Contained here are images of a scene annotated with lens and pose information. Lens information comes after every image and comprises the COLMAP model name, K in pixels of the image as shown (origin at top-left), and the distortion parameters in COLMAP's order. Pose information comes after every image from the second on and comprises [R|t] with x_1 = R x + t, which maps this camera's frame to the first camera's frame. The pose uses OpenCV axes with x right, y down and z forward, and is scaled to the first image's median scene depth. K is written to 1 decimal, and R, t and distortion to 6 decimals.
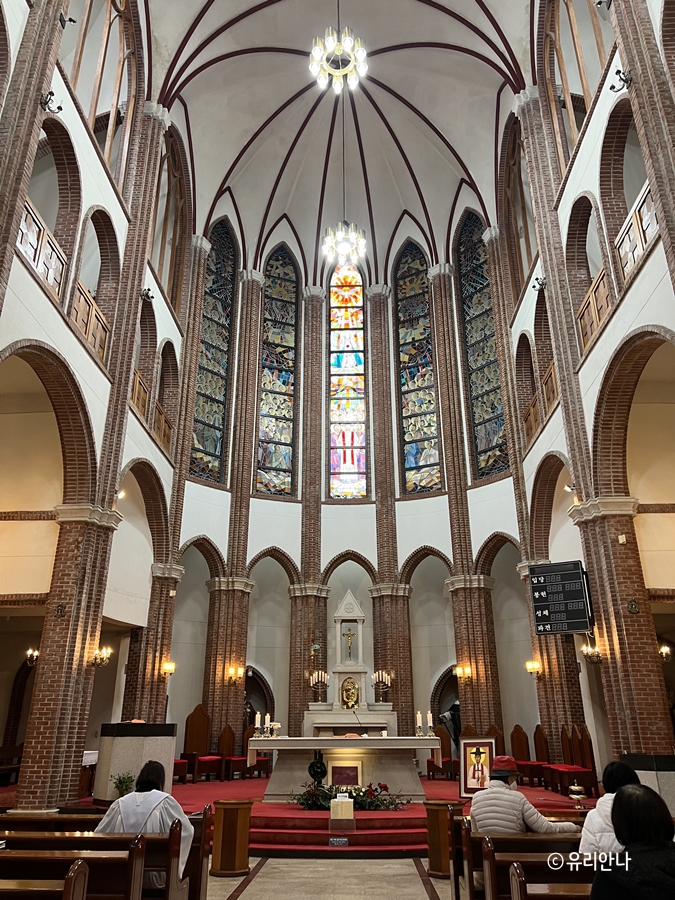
lens RADIAL K [[665.0, 0, 332.7], [0, 665.0, 440.4], [0, 0, 1]] dist [0.040206, -0.033588]
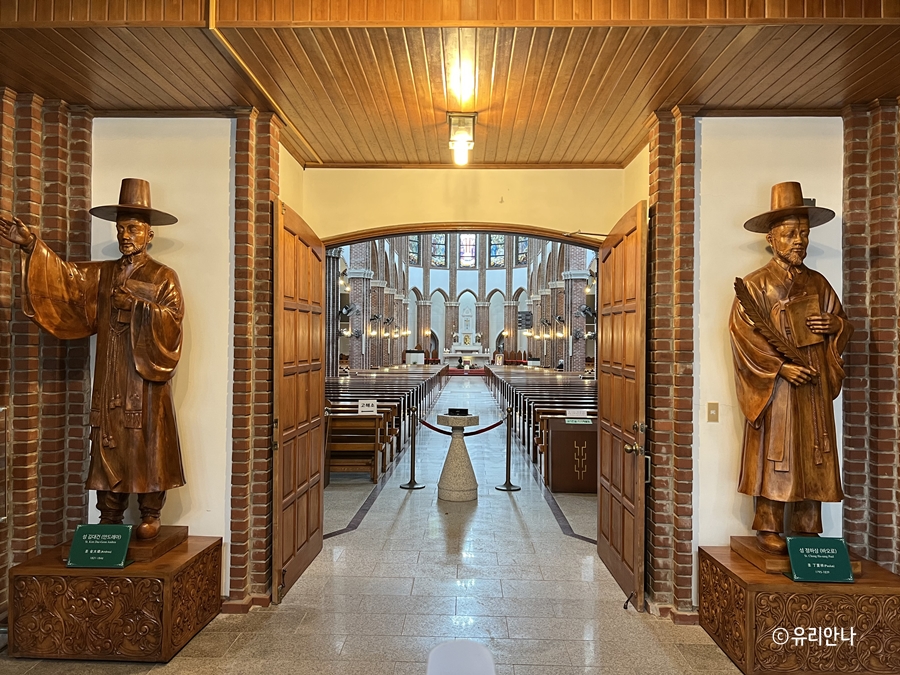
lens RADIAL K [[665.0, 0, 442.4], [0, 665.0, 341.3], [0, 0, 1]] dist [0.040206, -0.033588]
pose [[0.999946, 0.009180, 0.004935, -0.089351], [-0.010379, 0.920225, 0.391251, -0.703952], [-0.000949, -0.391281, 0.920271, -1.569518]]
